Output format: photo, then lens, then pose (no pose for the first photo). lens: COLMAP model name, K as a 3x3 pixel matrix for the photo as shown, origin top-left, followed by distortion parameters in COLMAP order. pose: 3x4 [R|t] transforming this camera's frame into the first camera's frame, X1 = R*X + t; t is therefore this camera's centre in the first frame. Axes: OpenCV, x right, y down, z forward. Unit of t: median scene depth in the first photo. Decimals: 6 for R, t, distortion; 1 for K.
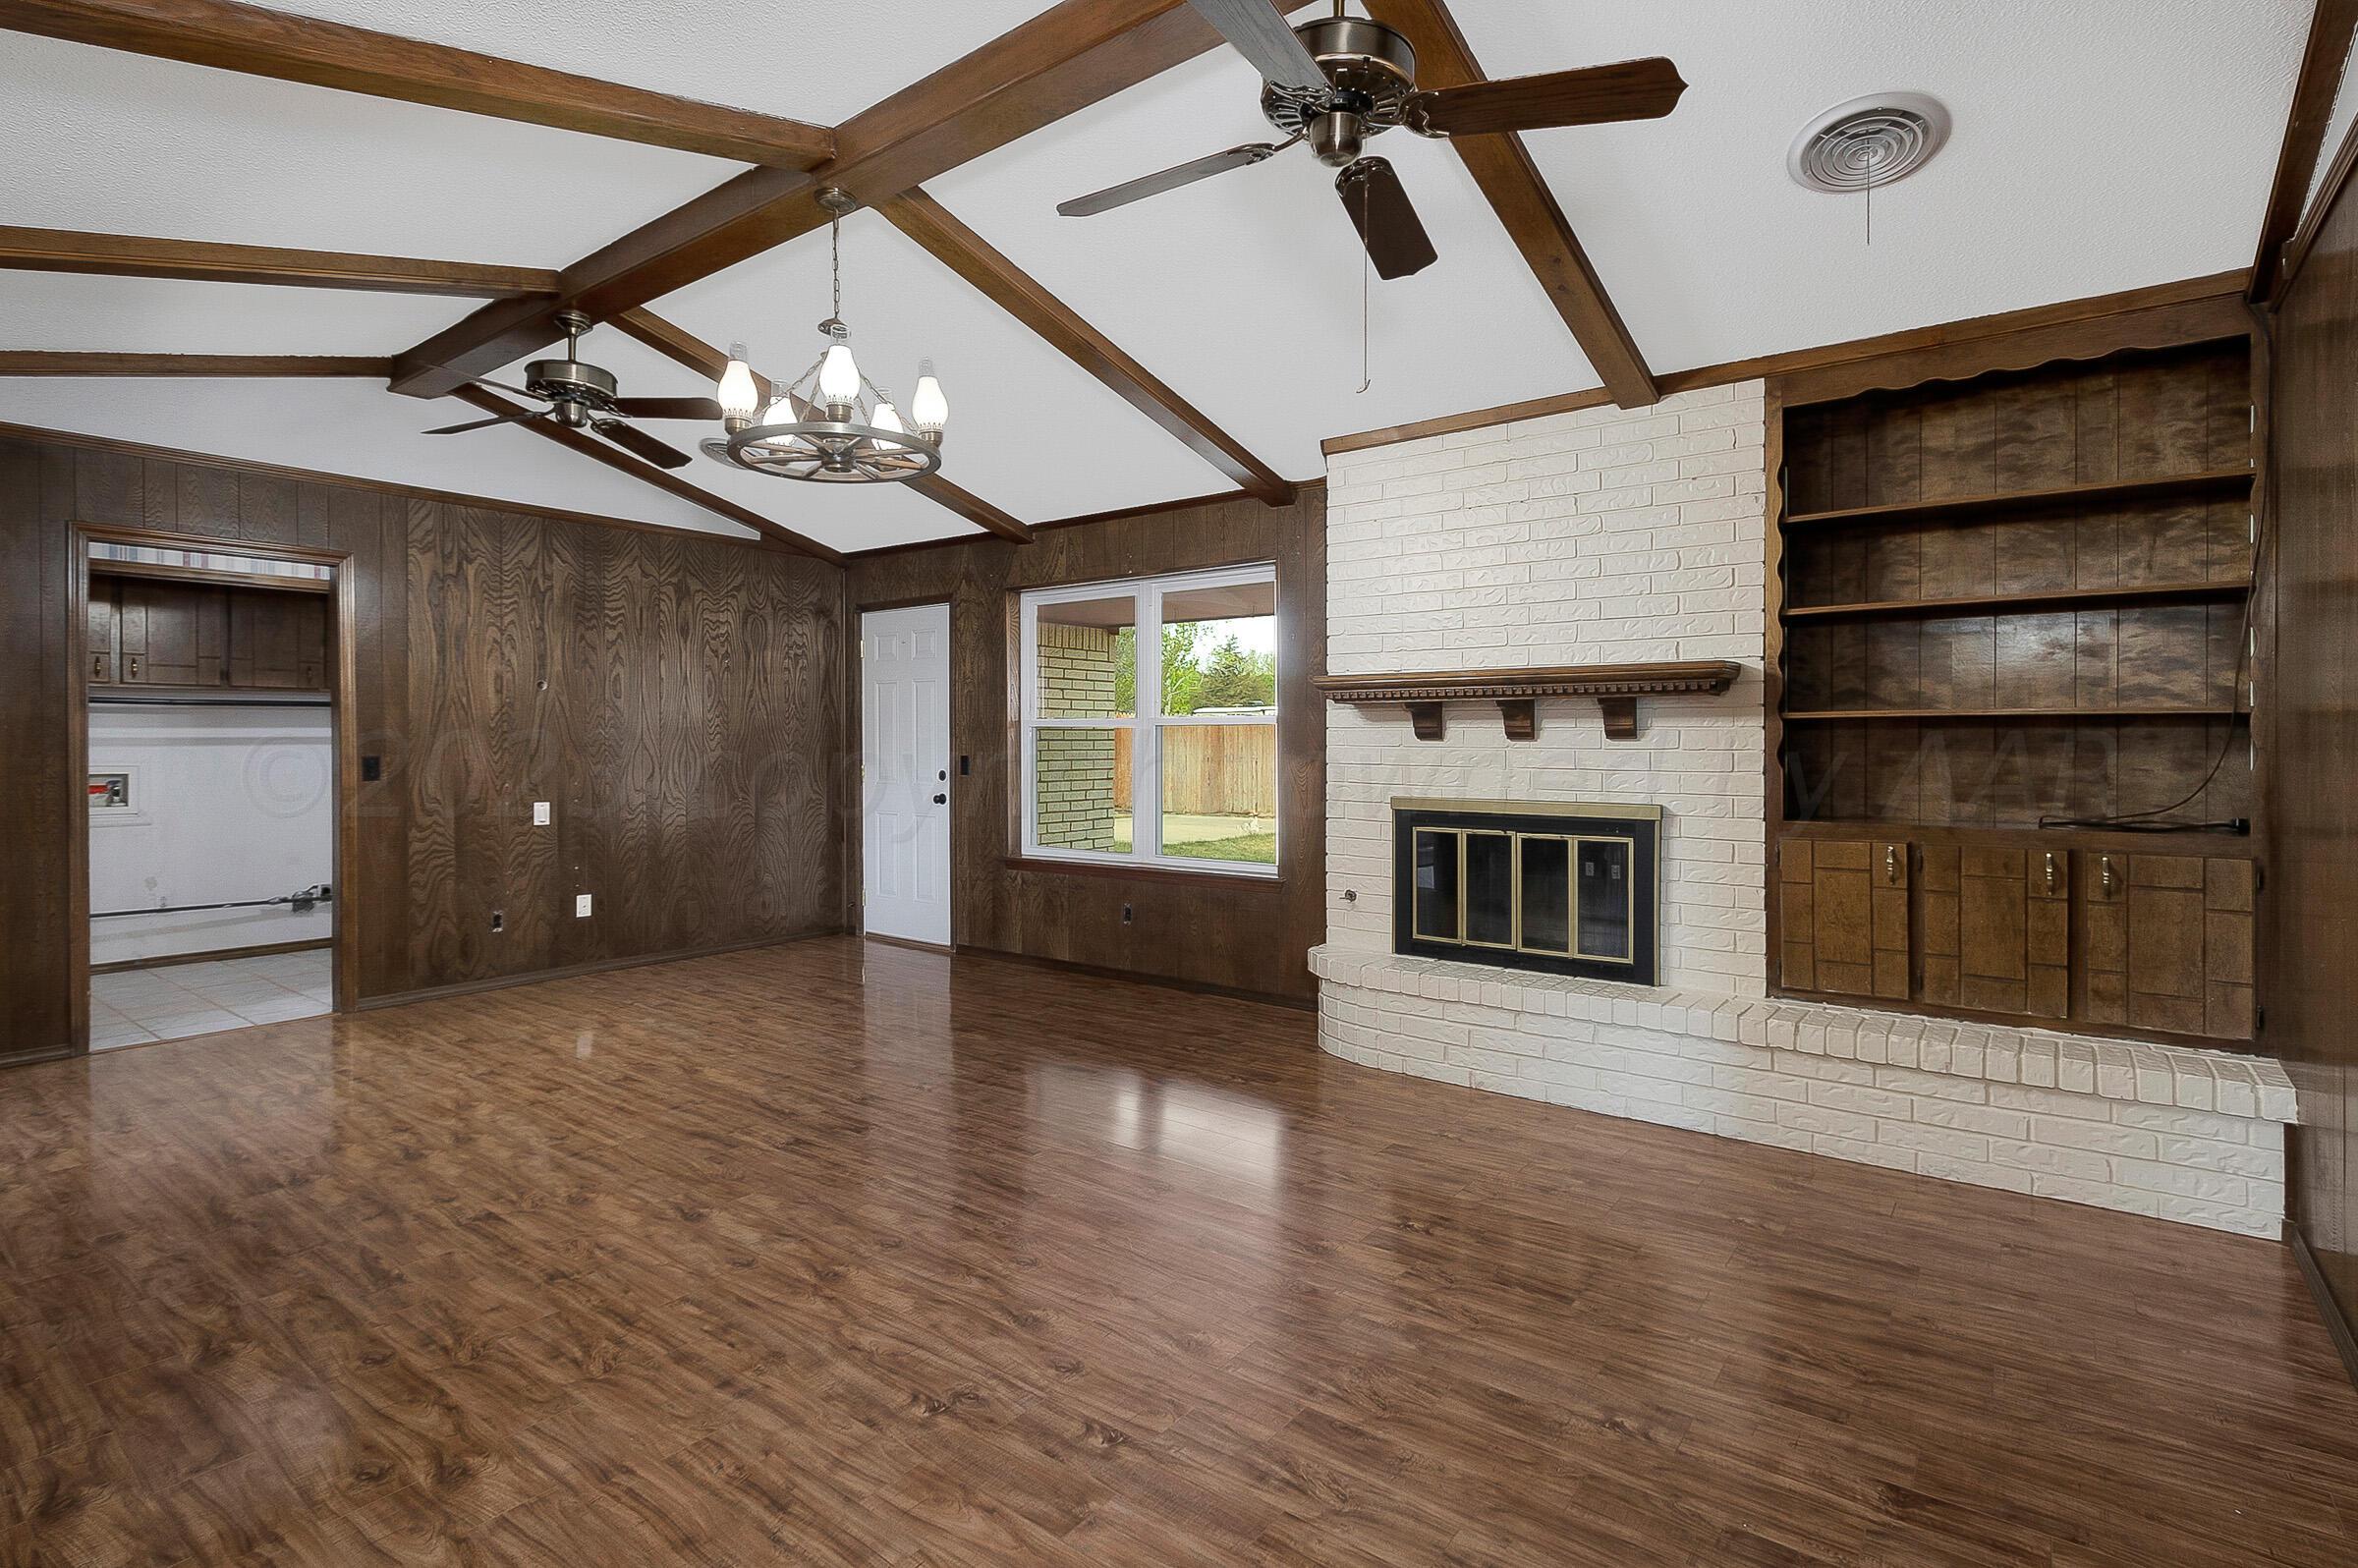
lens RADIAL K [[1161.8, 0, 1208.1], [0, 1161.8, 761.5], [0, 0, 1]] dist [-0.001155, -0.000427]
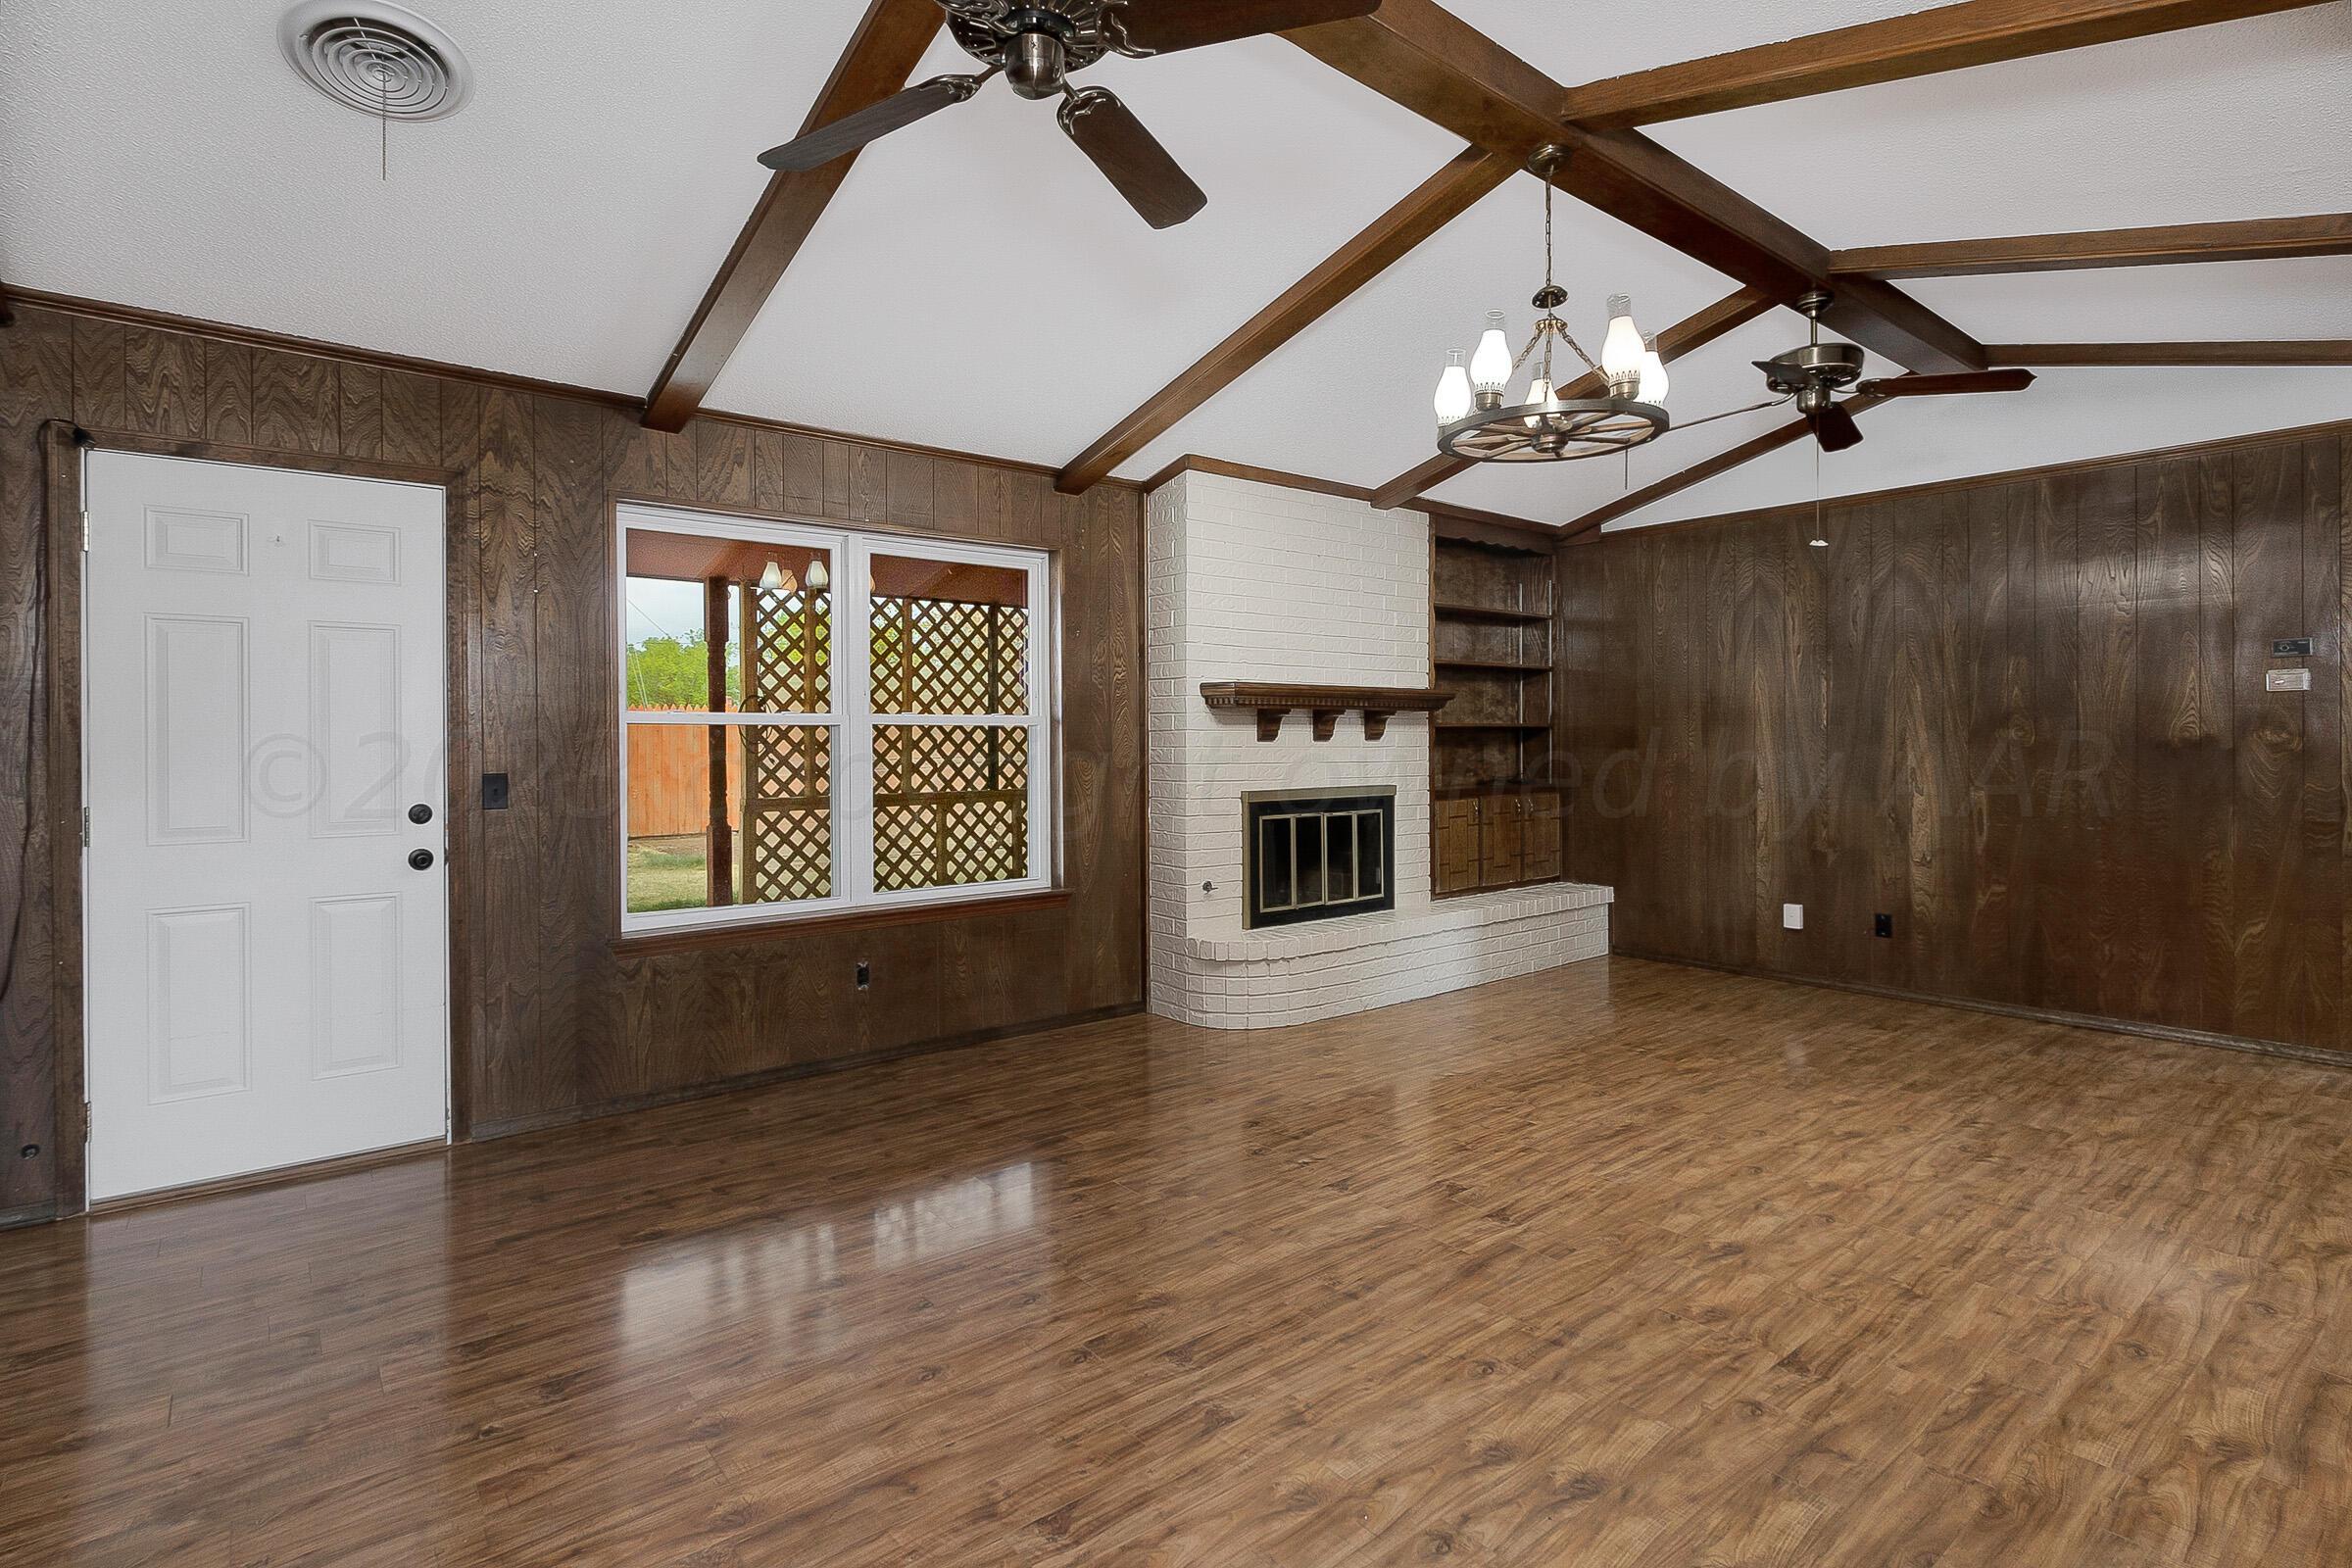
lens RADIAL K [[1158.8, 0, 1205.0], [0, 1158.8, 761.5], [0, 0, 1]] dist [-0.001155, -0.000427]
pose [[0.226833, -0.020108, 0.973726, -1.240040], [0.022034, 0.999637, 0.015510, -0.022446], [-0.973684, 0.017937, 0.227194, 1.026225]]
